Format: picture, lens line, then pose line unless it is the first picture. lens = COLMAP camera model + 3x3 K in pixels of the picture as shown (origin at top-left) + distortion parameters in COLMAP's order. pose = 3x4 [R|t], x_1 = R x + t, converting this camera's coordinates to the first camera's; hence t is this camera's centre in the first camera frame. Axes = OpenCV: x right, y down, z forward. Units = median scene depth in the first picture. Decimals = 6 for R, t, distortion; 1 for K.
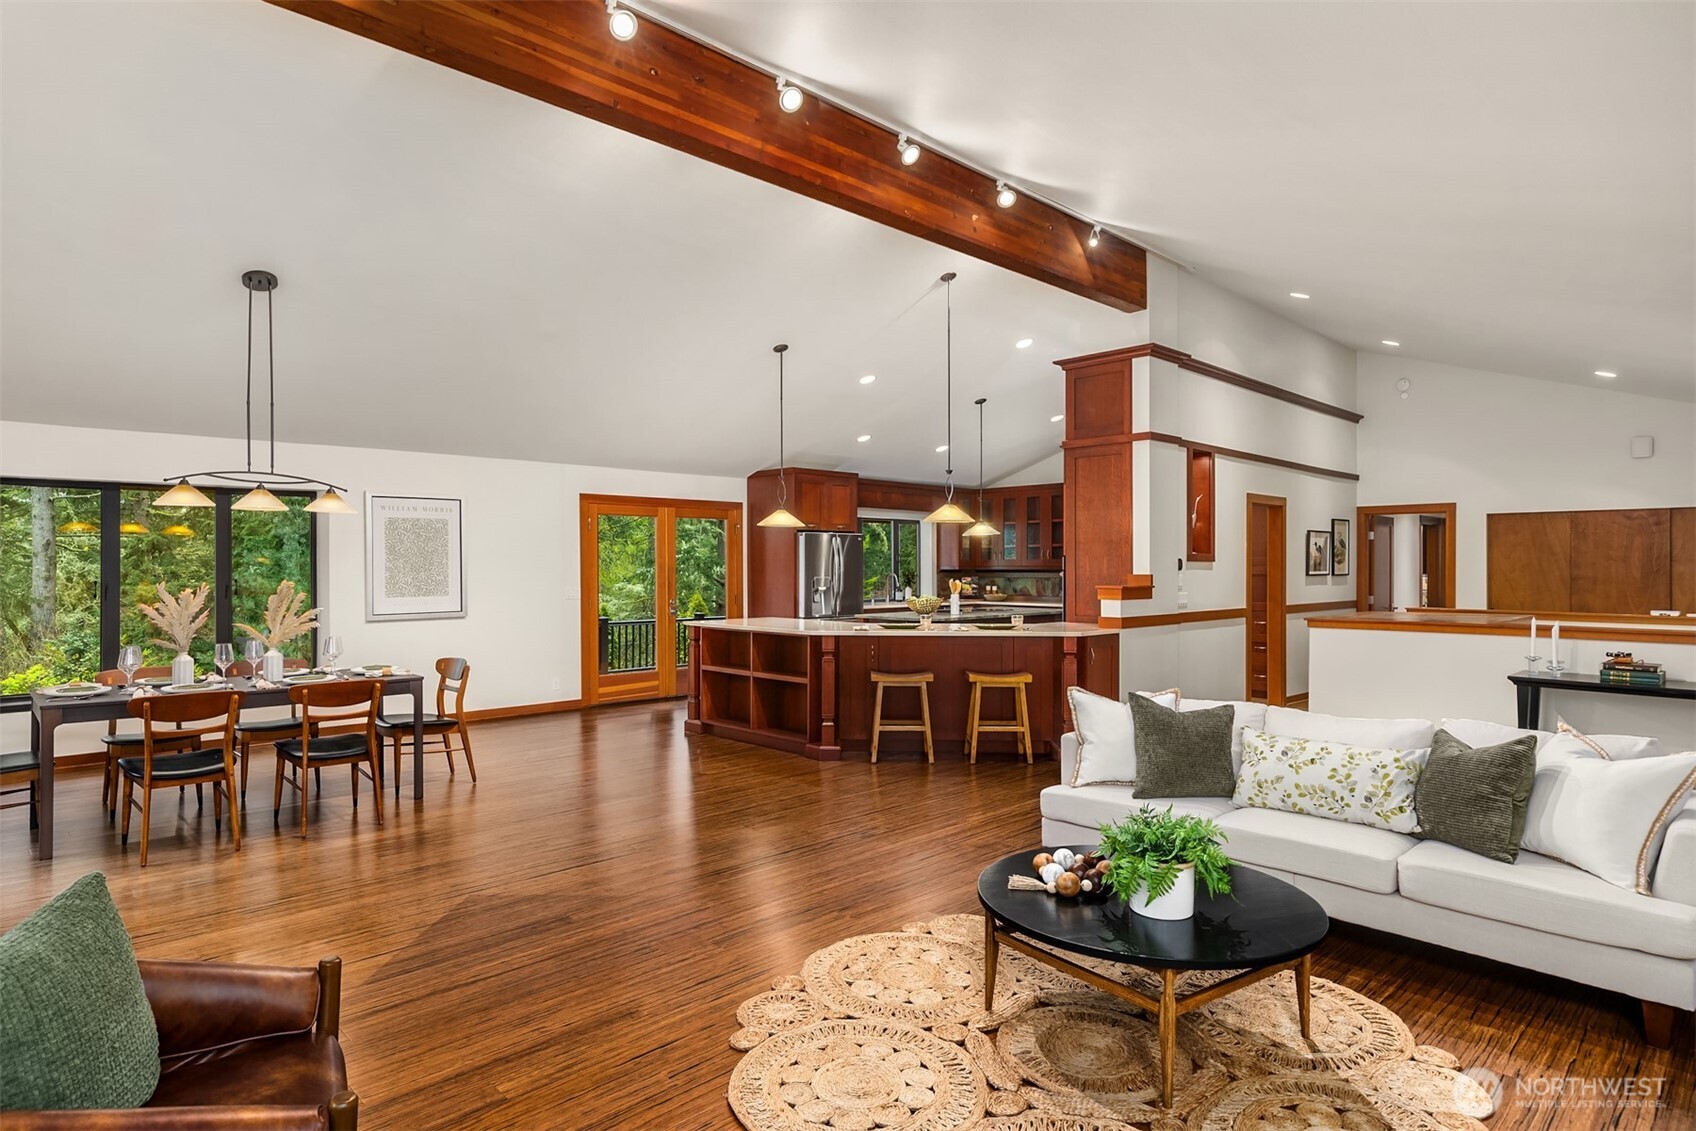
lens RADIAL K [[942.6, 0, 840.0], [0, 942.6, 559.6], [0, 0, 1]] dist [0.003608, -0.001072]
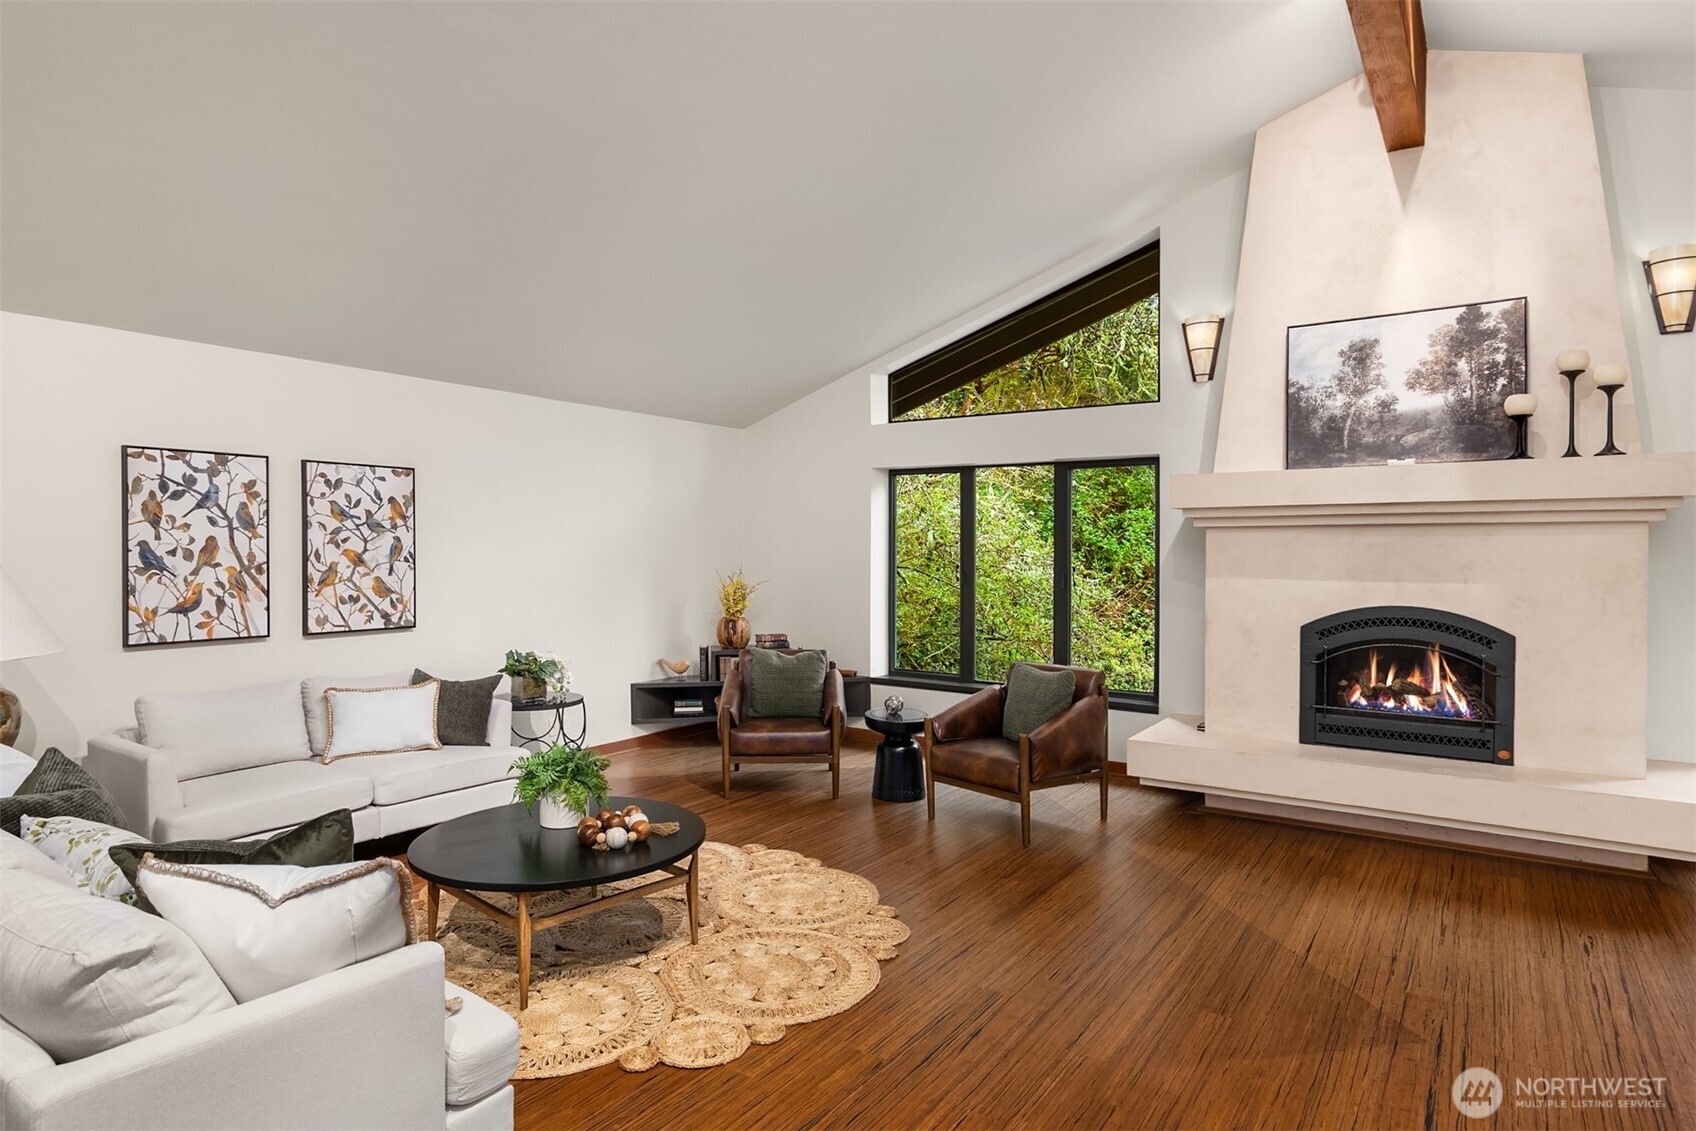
lens RADIAL K [[942.6, 0, 846.3], [0, 942.6, 556.8], [0, 0, 1]] dist [0.003608, -0.001072]
pose [[-0.978474, 0.002725, -0.206351, 0.107225], [0.002491, 0.999996, 0.001396, 0.005118], [0.206354, 0.000852, -0.978477, 1.086311]]
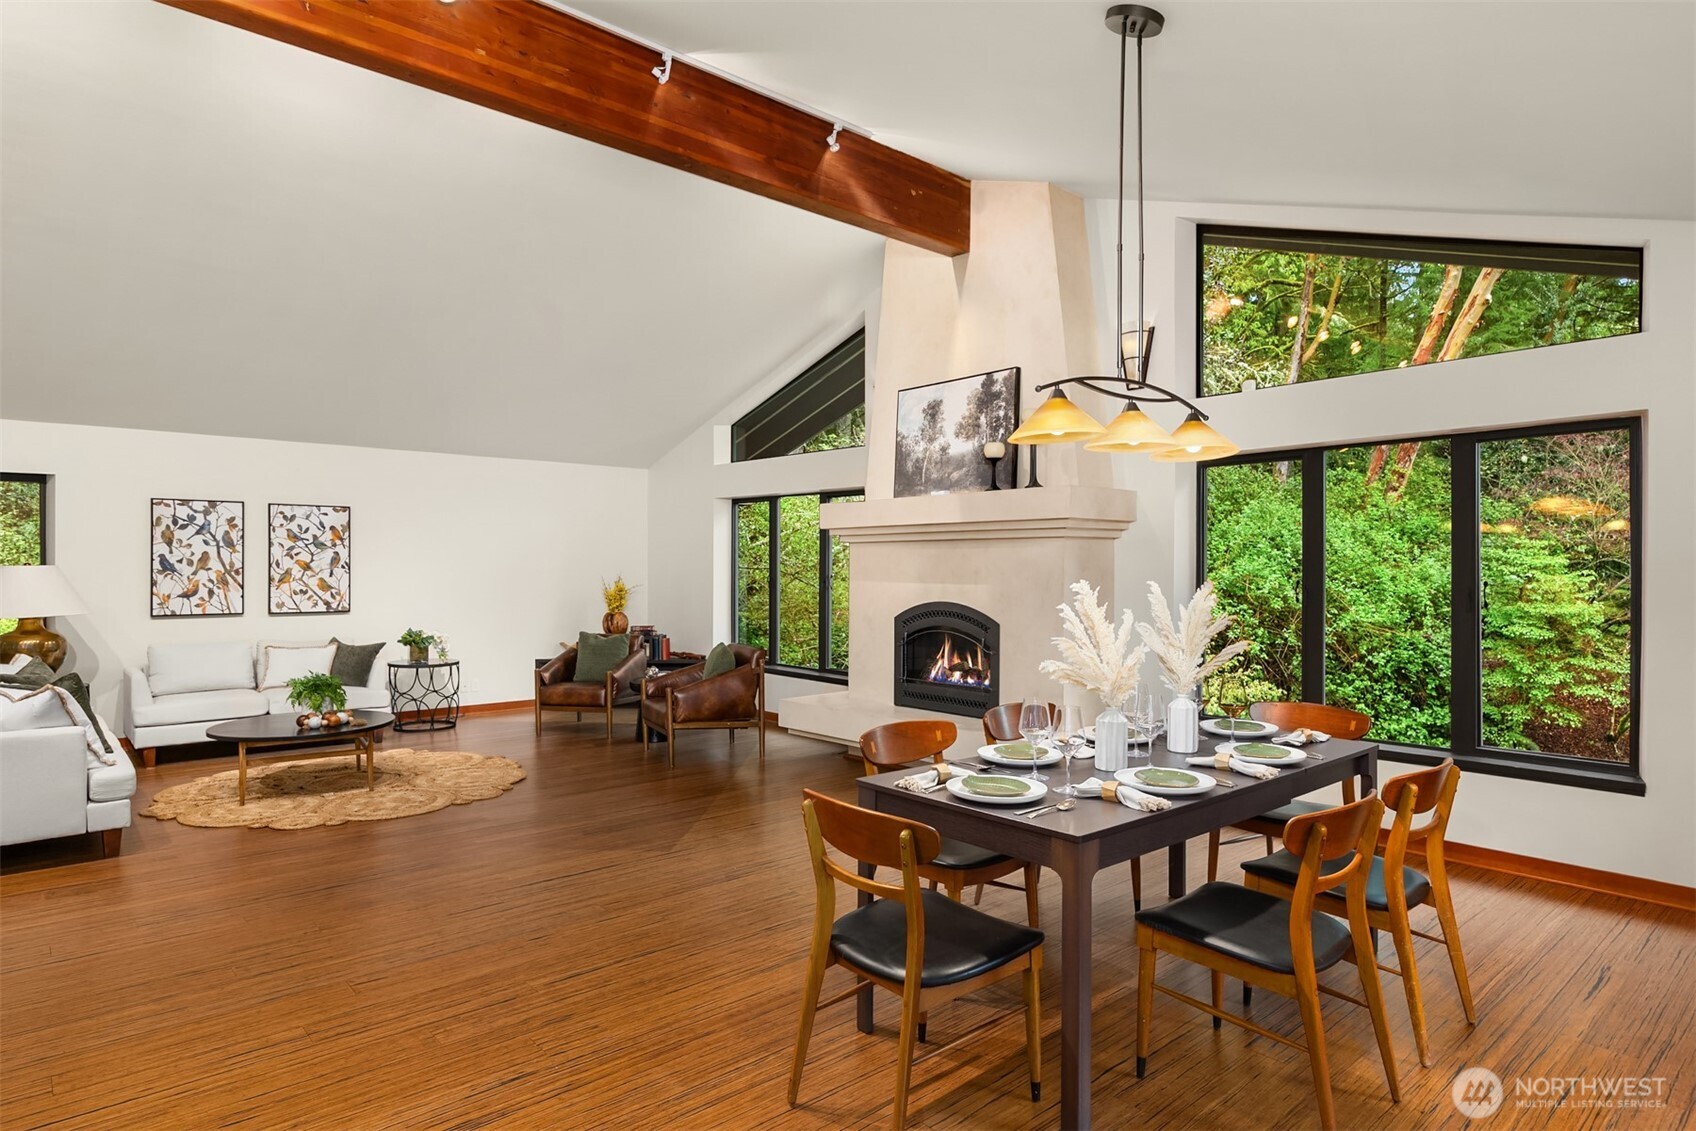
lens RADIAL K [[942.6, 0, 858.0], [0, 942.6, 570.9], [0, 0, 1]] dist [0.003608, -0.001072]
pose [[-0.999585, 0.000449, 0.028797, -0.448297], [0.000383, 0.999997, -0.002298, 0.017221], [-0.028798, -0.002286, -0.999583, 1.461744]]
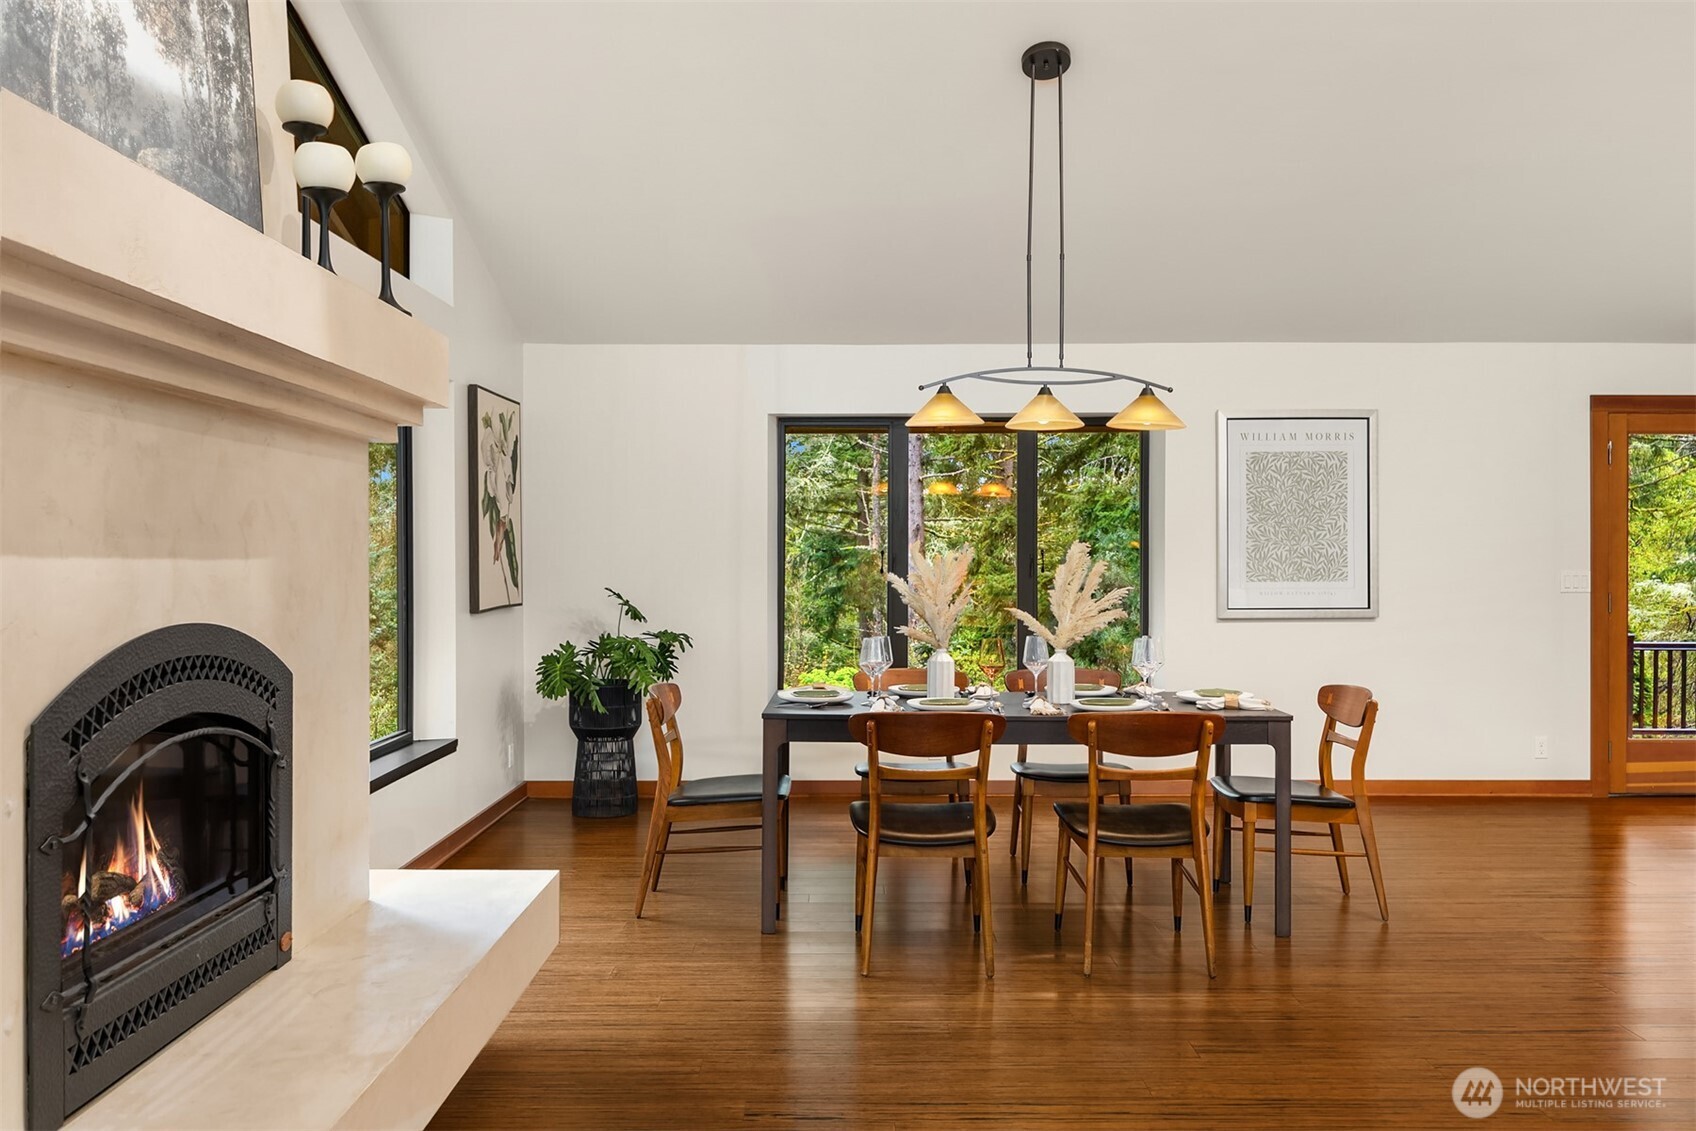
lens RADIAL K [[1333.8, 0, 844.2], [0, 1333.8, 579.6], [0, 0, 1]] dist [-0.006761, 0.008839]
pose [[0.721959, 0.012699, -0.691819, -0.091406], [0.002476, 0.999778, 0.020937, 0.027194], [0.691931, -0.016829, 0.721767, 0.252734]]
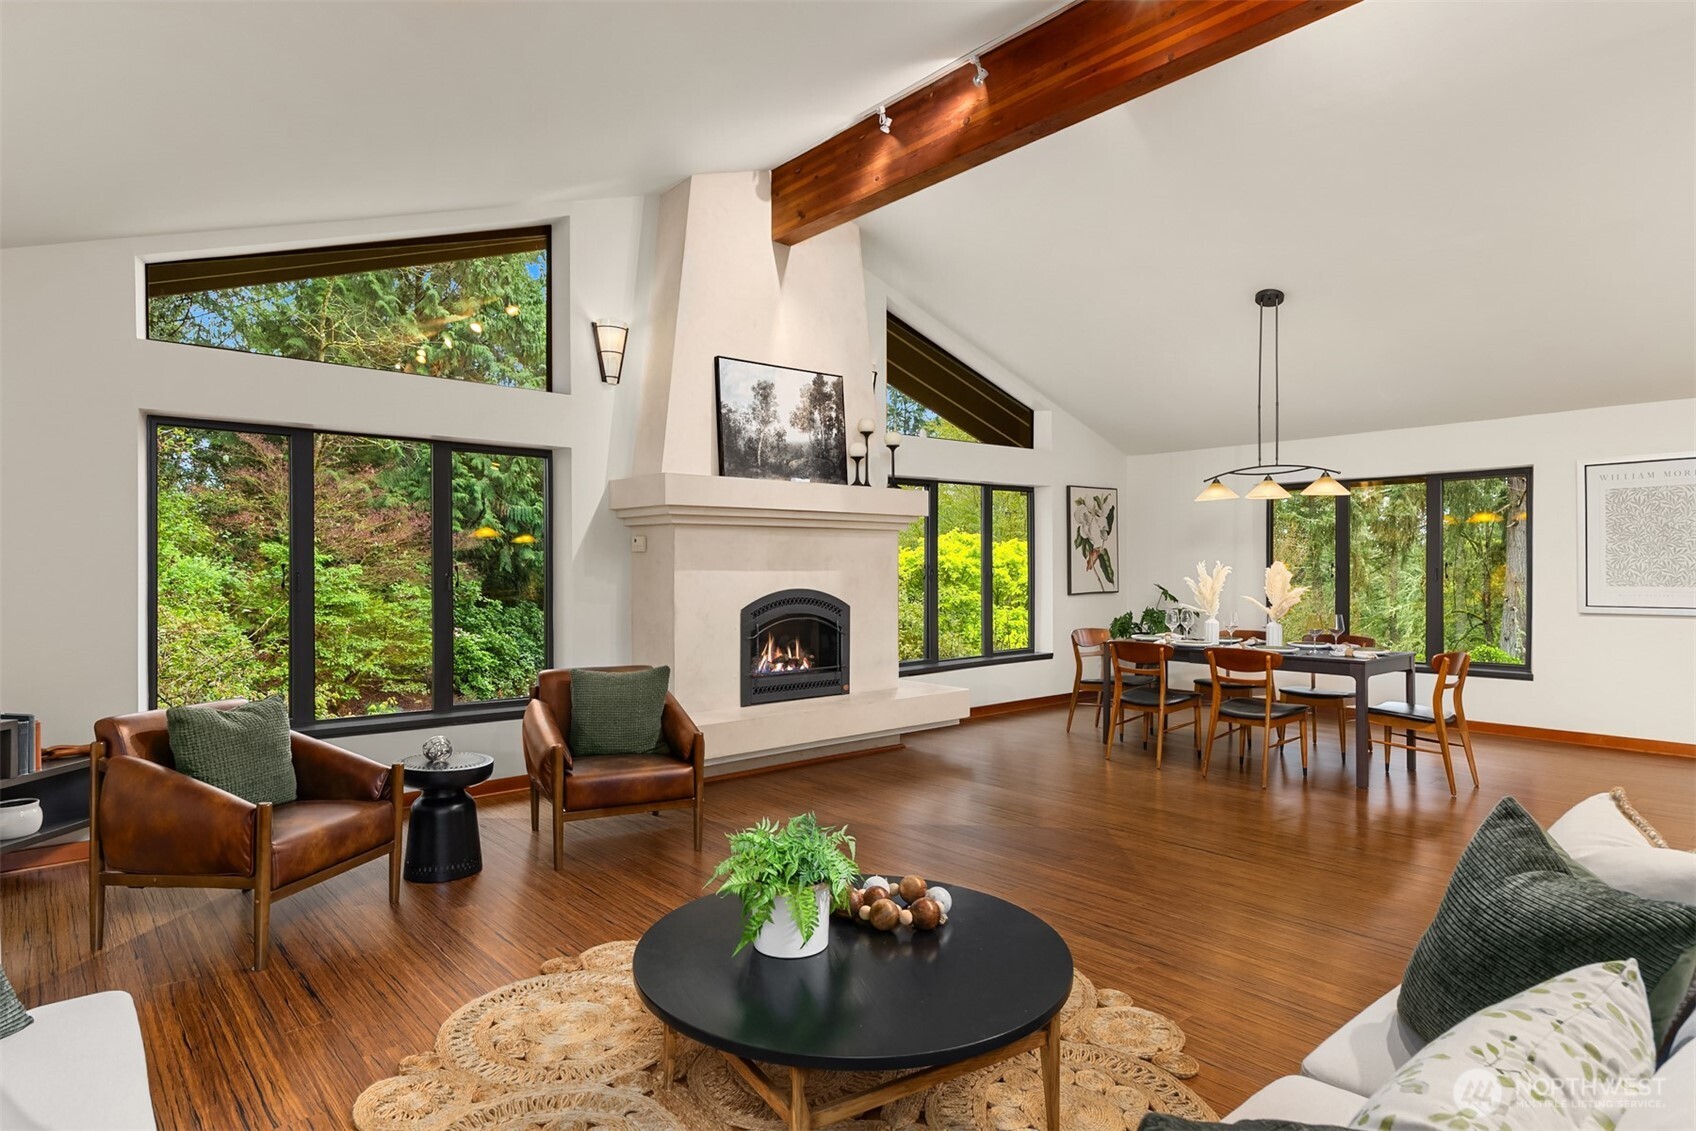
lens RADIAL K [[942.6, 0, 830.0], [0, 942.6, 565.3], [0, 0, 1]] dist [0.003608, -0.001072]
pose [[-0.066331, 0.001855, -0.997796, 0.535508], [0.007994, 0.999967, 0.001328, 0.021390], [0.997766, -0.007888, -0.066343, 0.511923]]
